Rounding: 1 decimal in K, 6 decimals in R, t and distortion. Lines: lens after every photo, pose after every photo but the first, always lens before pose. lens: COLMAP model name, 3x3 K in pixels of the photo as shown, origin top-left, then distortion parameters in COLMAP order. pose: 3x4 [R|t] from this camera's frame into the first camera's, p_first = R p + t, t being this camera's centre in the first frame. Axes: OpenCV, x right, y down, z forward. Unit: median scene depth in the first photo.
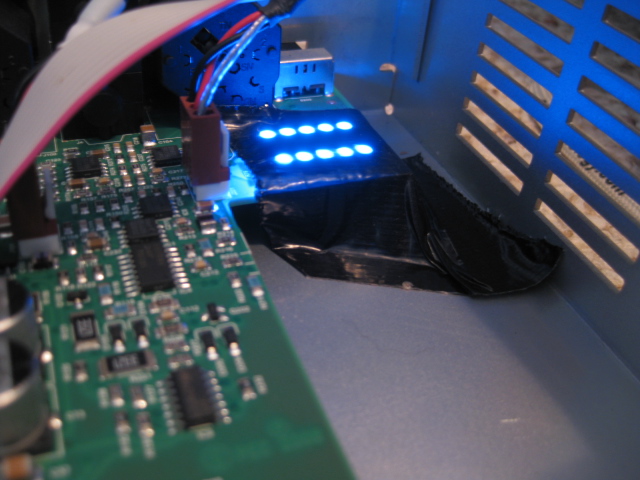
lens RADIAL K [[697.7, 0, 320.0], [0, 697.7, 240.0], [0, 0, 1]] dist [-0.140313, 0.000793]
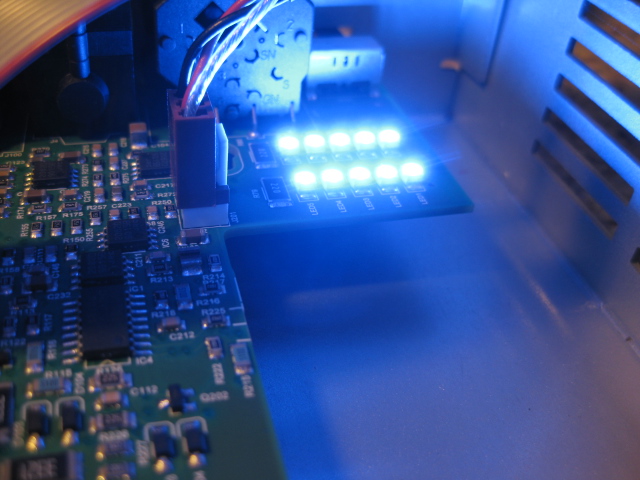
lens RADIAL K [[697.7, 0, 320.0], [0, 697.7, 240.0], [0, 0, 1]] dist [-0.140313, 0.000793]
pose [[0.995012, 0.062672, -0.077610, 0.031537], [-0.062146, 0.998025, 0.009171, -0.061712], [0.078031, -0.004302, 0.996942, 0.265579]]
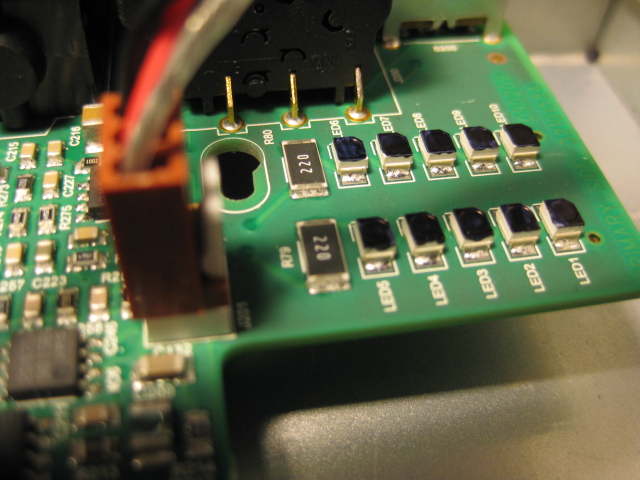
lens RADIAL K [[697.7, 0, 320.0], [0, 697.7, 240.0], [0, 0, 1]] dist [-0.140313, 0.000793]
pose [[0.980651, 0.123522, -0.151875, -0.022157], [-0.090151, 0.973594, 0.209732, -0.219775], [0.173771, -0.191982, 0.965892, 0.650544]]
